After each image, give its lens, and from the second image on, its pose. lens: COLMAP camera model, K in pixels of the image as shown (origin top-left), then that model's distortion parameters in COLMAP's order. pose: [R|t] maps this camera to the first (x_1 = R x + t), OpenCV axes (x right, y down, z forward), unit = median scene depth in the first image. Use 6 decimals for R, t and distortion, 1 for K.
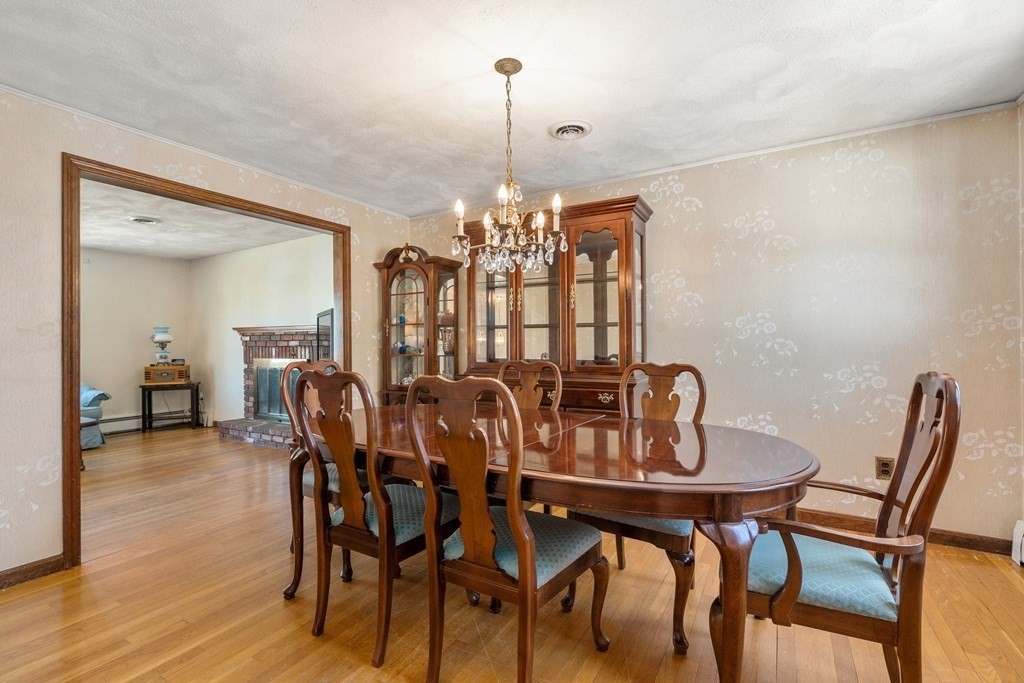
lens RADIAL K [[463.9, 0, 508.9], [0, 463.9, 340.6], [0, 0, 1]] dist [-0.007261, 0.002009]
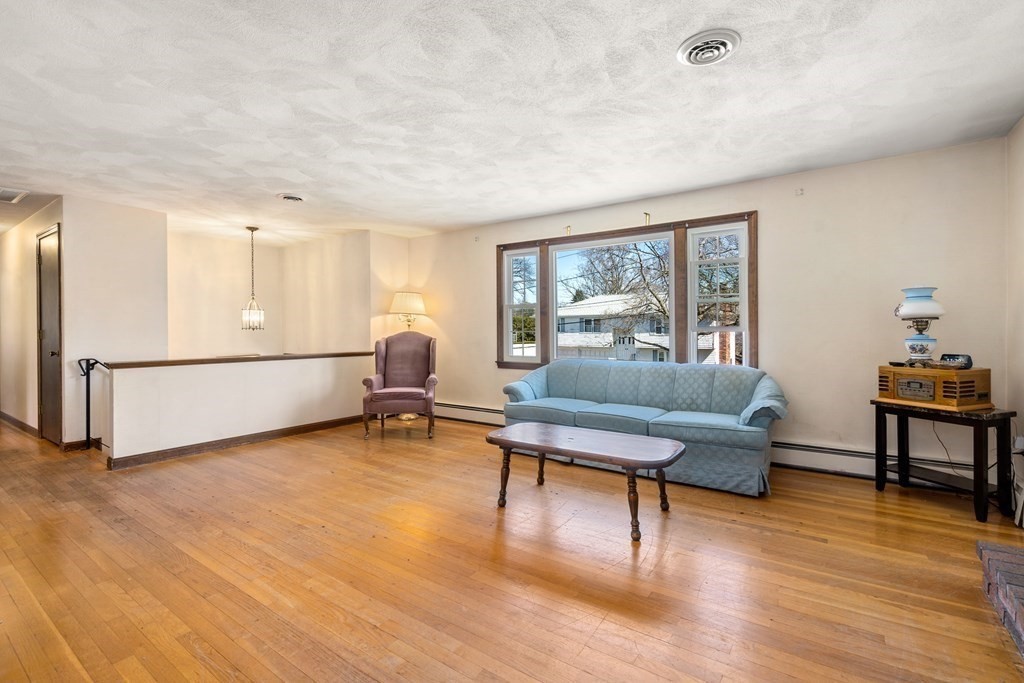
lens RADIAL K [[463.9, 0, 512.7], [0, 463.9, 331.4], [0, 0, 1]] dist [-0.007261, 0.002009]
pose [[-0.070543, 0.017346, -0.997358, -0.241261], [0.003143, 0.999848, 0.017167, 0.007704], [0.997504, -0.001924, -0.070587, 0.632646]]
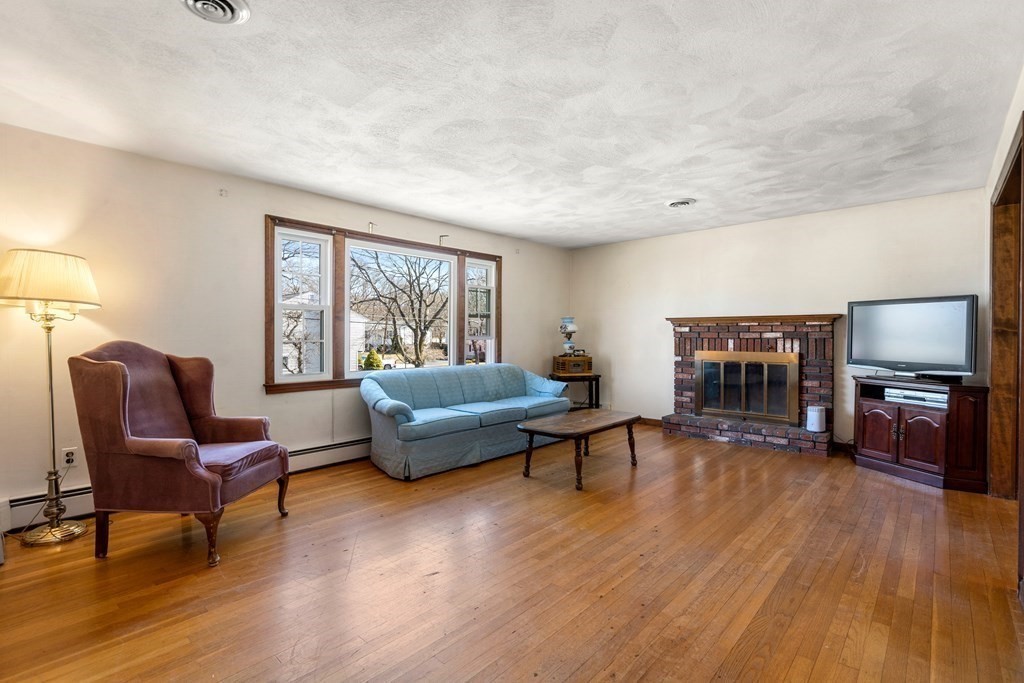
lens RADIAL K [[463.9, 0, 504.4], [0, 463.9, 339.5], [0, 0, 1]] dist [-0.007261, 0.002009]
pose [[0.975768, 0.014995, -0.218294, -0.699782], [-0.013427, 0.999872, 0.008664, 0.012324], [0.218396, -0.005523, 0.975845, 0.000530]]
